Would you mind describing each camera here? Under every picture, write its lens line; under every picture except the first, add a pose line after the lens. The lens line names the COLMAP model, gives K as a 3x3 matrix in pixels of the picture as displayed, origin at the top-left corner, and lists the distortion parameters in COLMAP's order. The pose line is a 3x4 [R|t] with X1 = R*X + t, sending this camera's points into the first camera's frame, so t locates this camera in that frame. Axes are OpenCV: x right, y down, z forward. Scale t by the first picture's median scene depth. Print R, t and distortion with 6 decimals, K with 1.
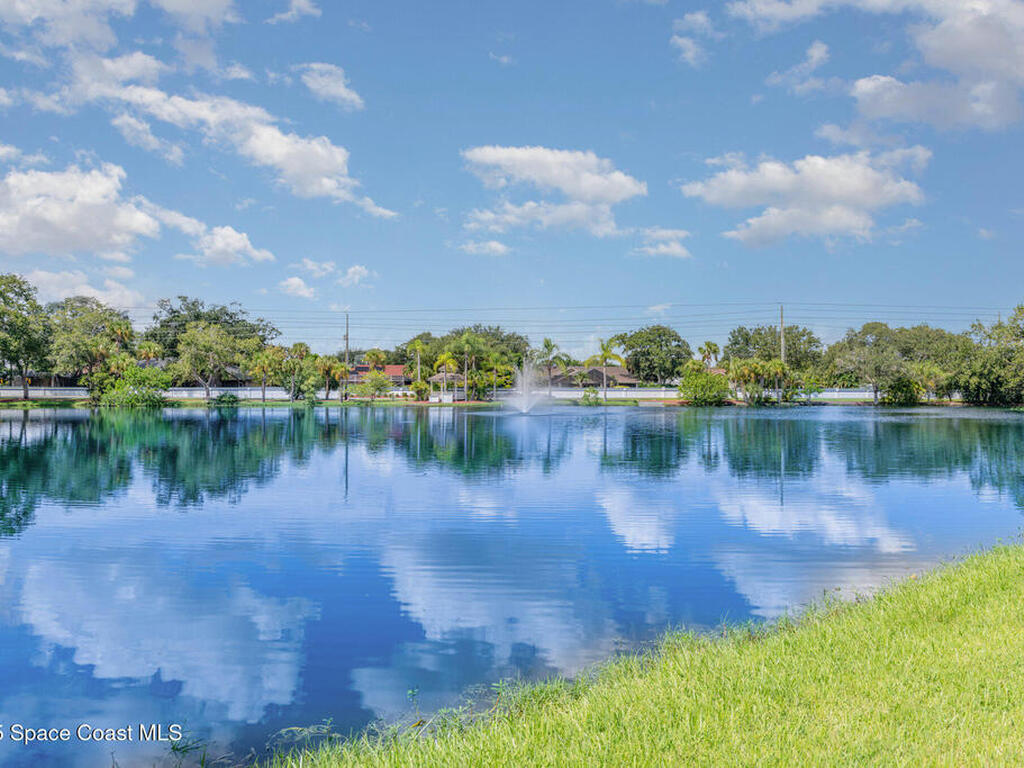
lens RADIAL K [[743.0, 0, 512.0], [0, 743.0, 384.0], [0, 0, 1]] dist [-0.011376, -0.002037]
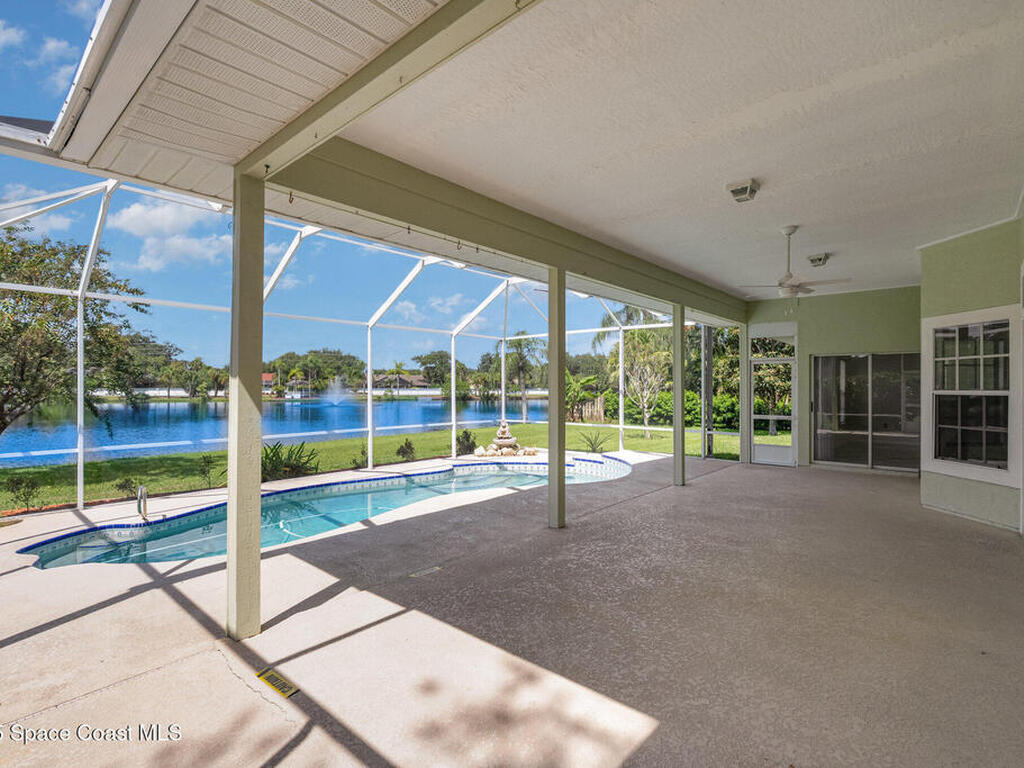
lens RADIAL K [[512.8, 0, 507.3], [0, 512.8, 381.4], [0, 0, 1]] dist [0.000939, 0.000105]
pose [[0.967050, 0.002875, 0.254571, 0.065920], [-0.001860, 0.999989, -0.004227, -0.007398], [-0.254580, 0.003614, 0.967045, -0.185624]]
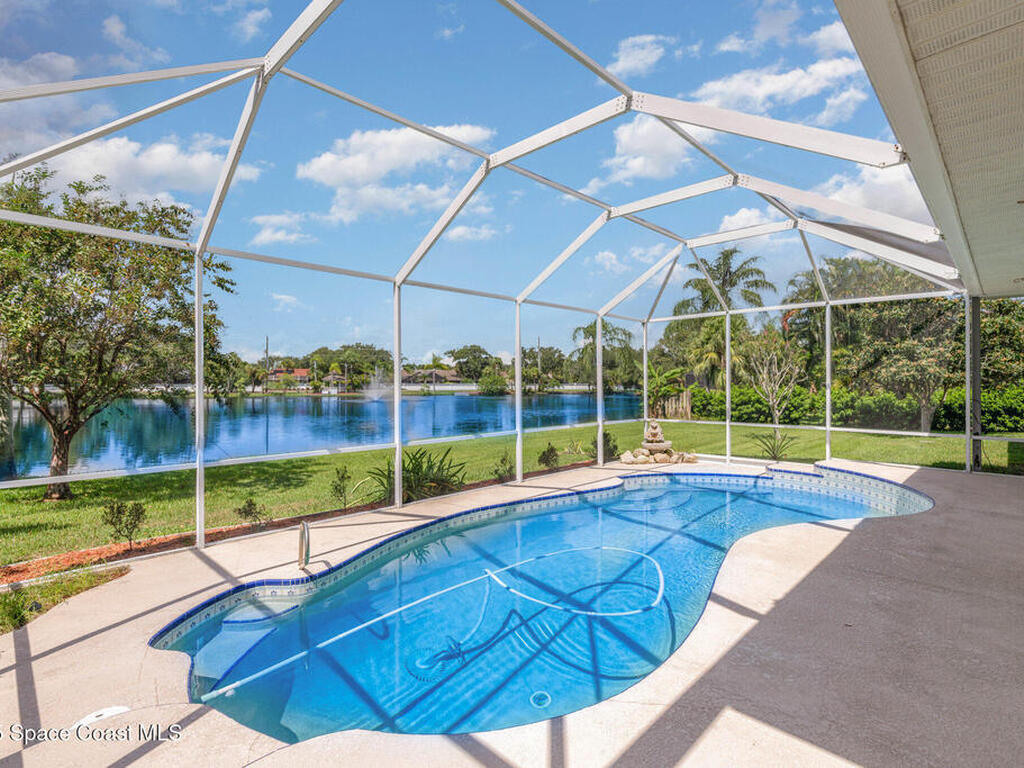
lens RADIAL K [[512.8, 0, 507.3], [0, 512.8, 381.4], [0, 0, 1]] dist [0.000939, 0.000105]
pose [[0.977146, -0.002233, 0.212556, 0.039819], [0.001136, 0.999985, 0.005283, -0.006510], [-0.212565, -0.004921, 0.977135, -0.149851]]
